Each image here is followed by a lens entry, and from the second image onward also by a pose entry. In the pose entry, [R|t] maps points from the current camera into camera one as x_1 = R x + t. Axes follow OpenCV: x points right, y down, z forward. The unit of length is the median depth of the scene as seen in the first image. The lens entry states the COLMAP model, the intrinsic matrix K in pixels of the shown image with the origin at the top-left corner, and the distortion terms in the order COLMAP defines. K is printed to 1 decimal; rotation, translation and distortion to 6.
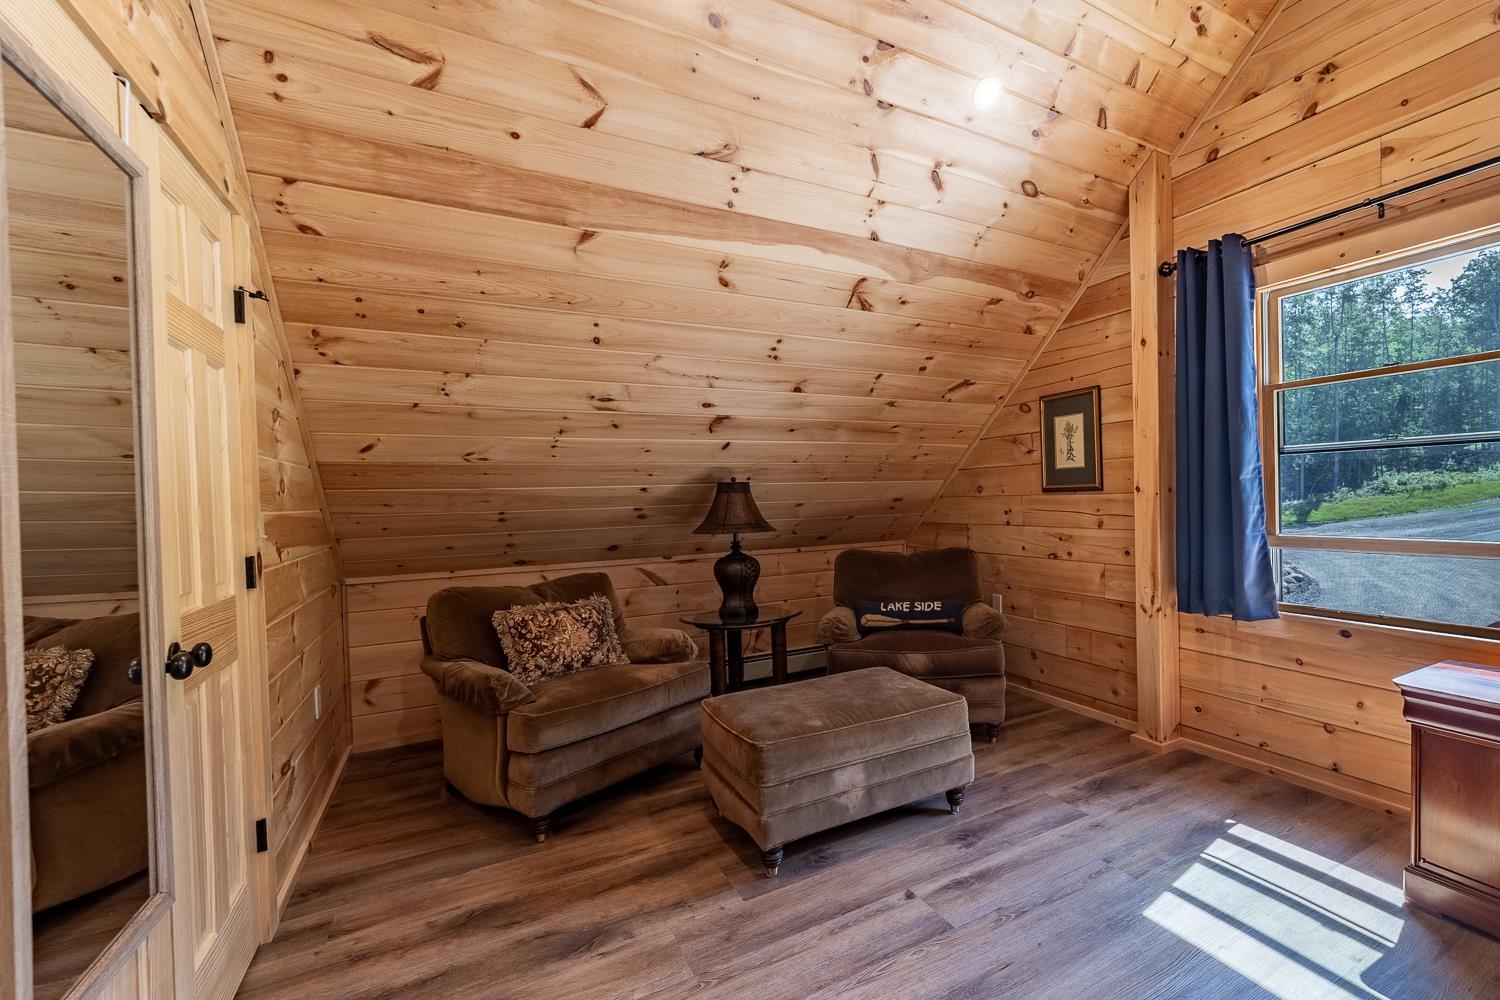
lens RADIAL K [[601.0, 0, 789.5], [0, 601.0, 509.3], [0, 0, 1]] dist [-0.006780, 0.004757]
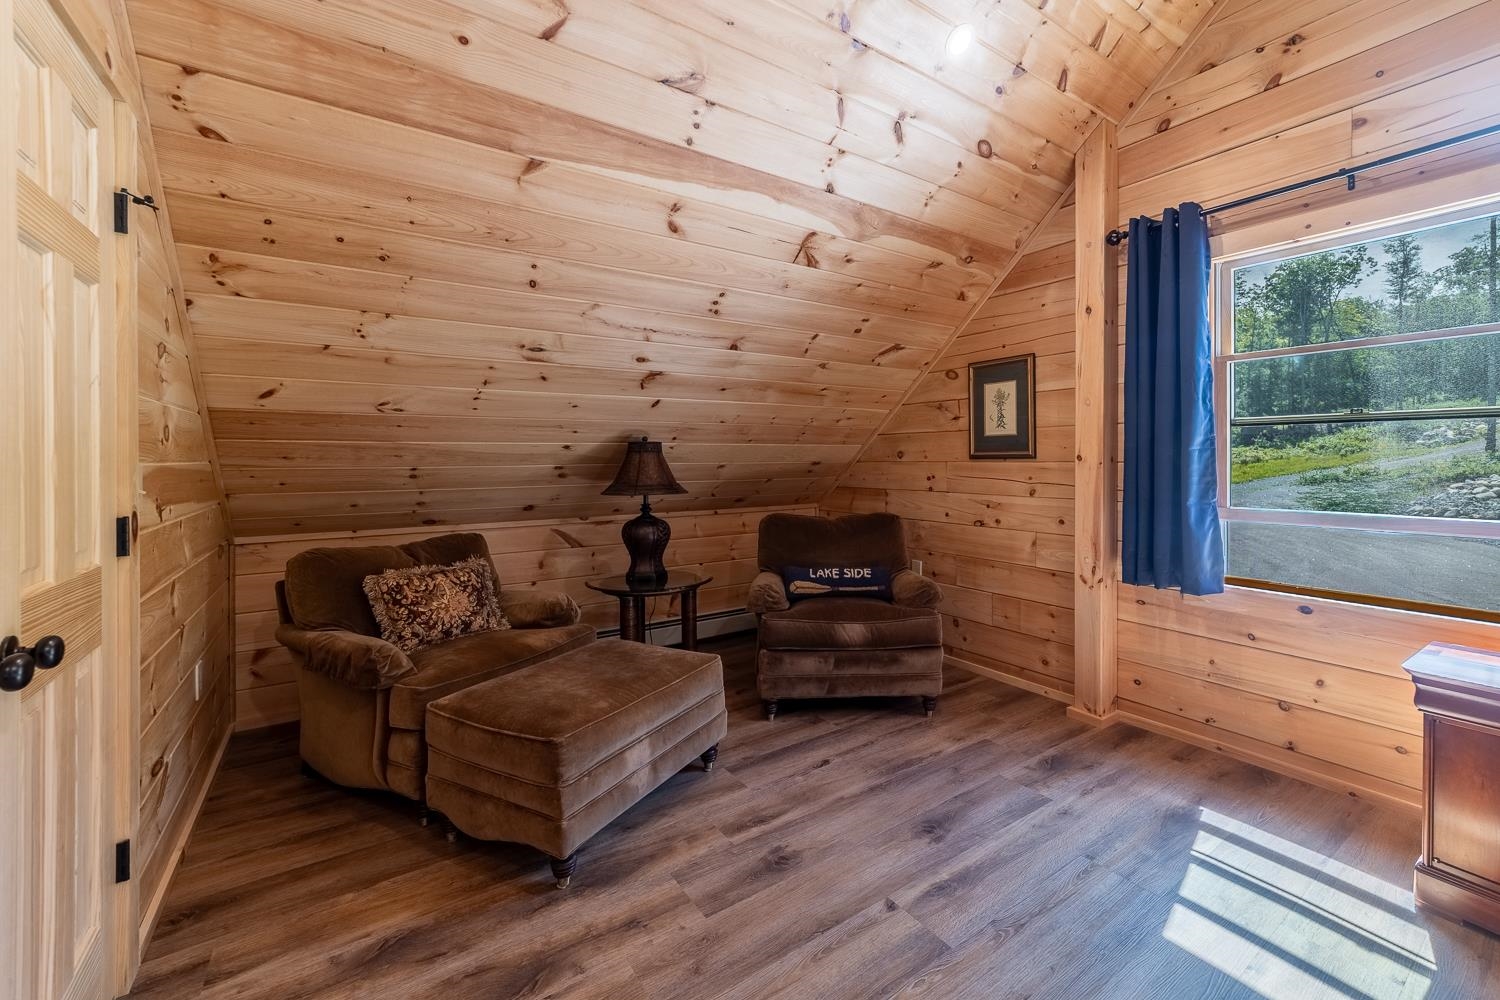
lens RADIAL K [[601.0, 0, 738.0], [0, 601.0, 459.5], [0, 0, 1]] dist [-0.006780, 0.004757]
pose [[0.997758, 0.021441, 0.063393, -0.069696], [-0.020235, 0.999603, -0.019607, -0.000654], [-0.063788, 0.018280, 0.997796, 0.077257]]
